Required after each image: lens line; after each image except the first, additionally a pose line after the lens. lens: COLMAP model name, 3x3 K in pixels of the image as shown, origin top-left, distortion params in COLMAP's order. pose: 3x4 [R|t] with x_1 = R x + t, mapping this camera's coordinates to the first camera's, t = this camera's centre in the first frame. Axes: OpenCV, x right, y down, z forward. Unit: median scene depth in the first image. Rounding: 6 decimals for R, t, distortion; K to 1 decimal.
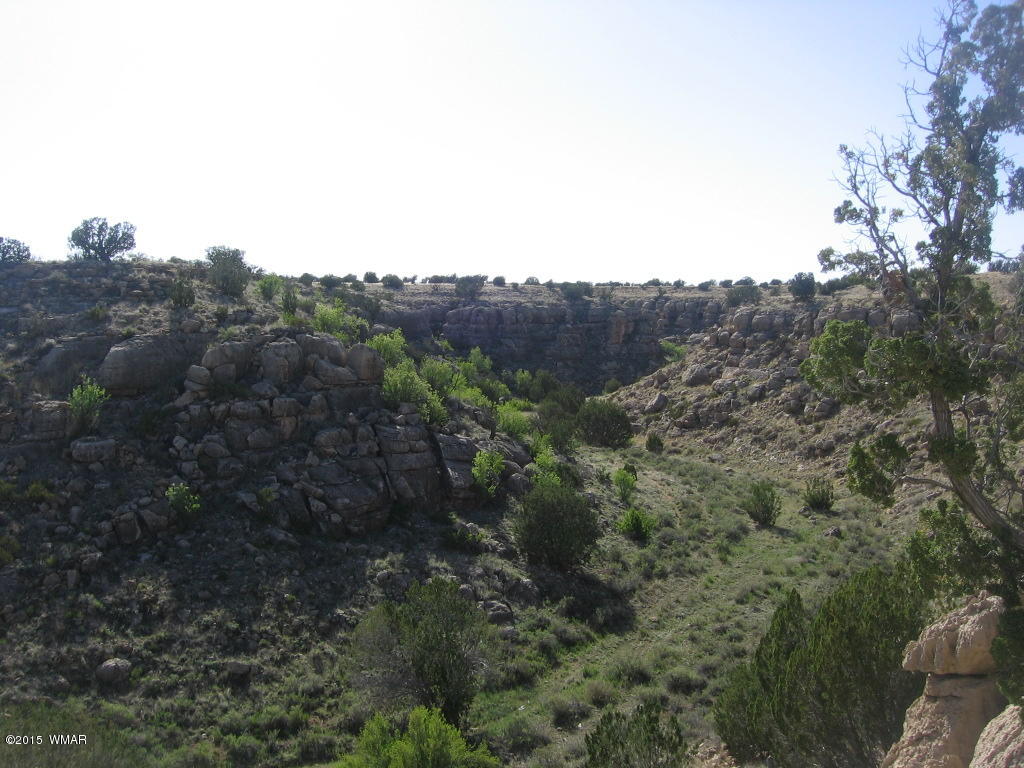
lens RADIAL K [[1078.5, 0, 503.4], [0, 1078.5, 375.8], [0, 0, 1]] dist [-0.147258, 0.089092]
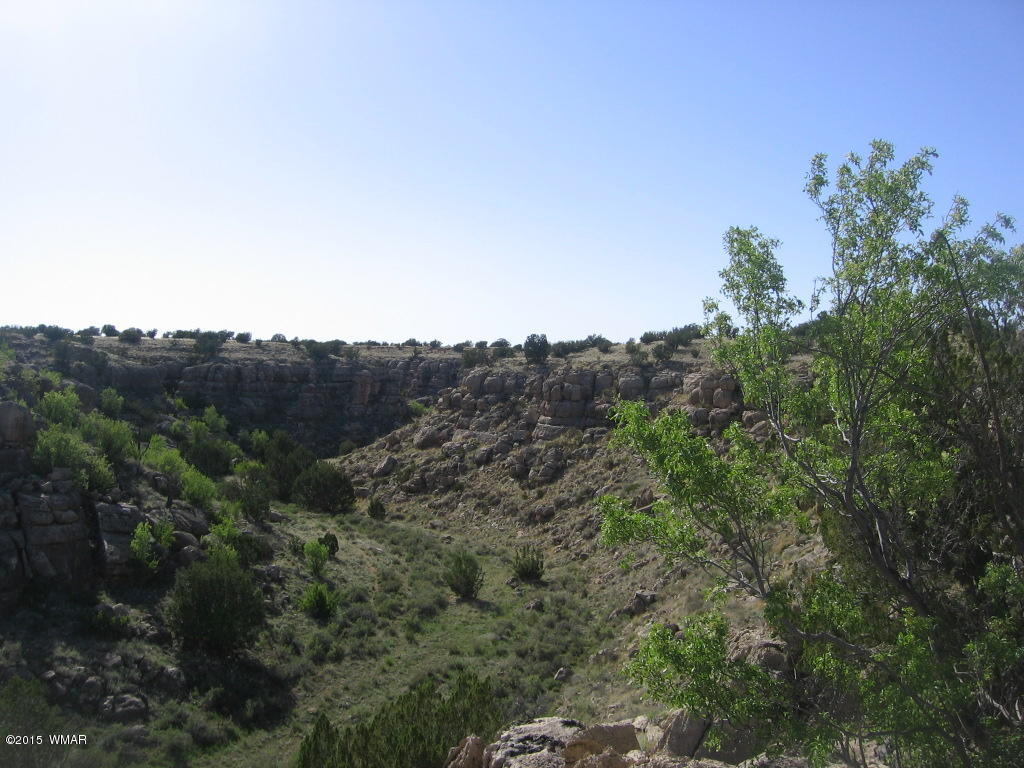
lens RADIAL K [[1078.5, 0, 503.4], [0, 1078.5, 375.8], [0, 0, 1]] dist [-0.147258, 0.089092]
pose [[0.977703, 0.017058, 0.209299, 0.072988], [-0.005404, 0.998409, -0.056127, -0.003579], [-0.209924, 0.053744, 0.976239, 0.052995]]
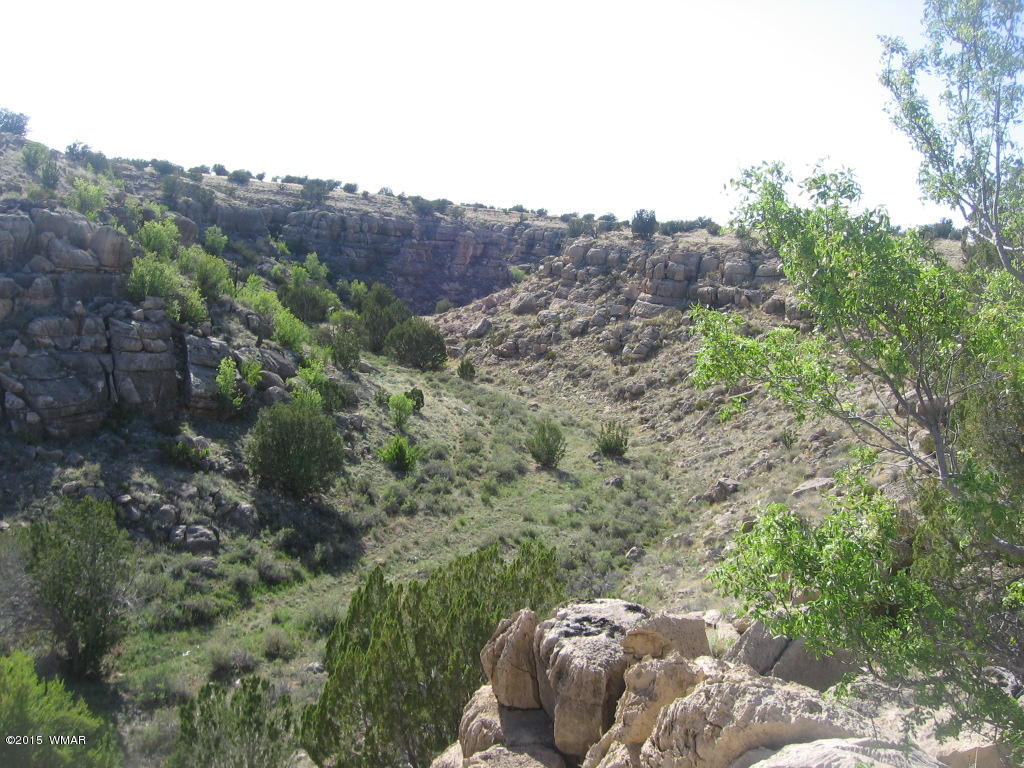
lens RADIAL K [[1078.5, 0, 503.4], [0, 1078.5, 375.8], [0, 0, 1]] dist [-0.147258, 0.089092]
pose [[0.987517, 0.094050, 0.126355, 0.078484], [-0.103171, 0.992359, 0.067673, 0.000332], [-0.119025, -0.079864, 0.989674, 0.071295]]
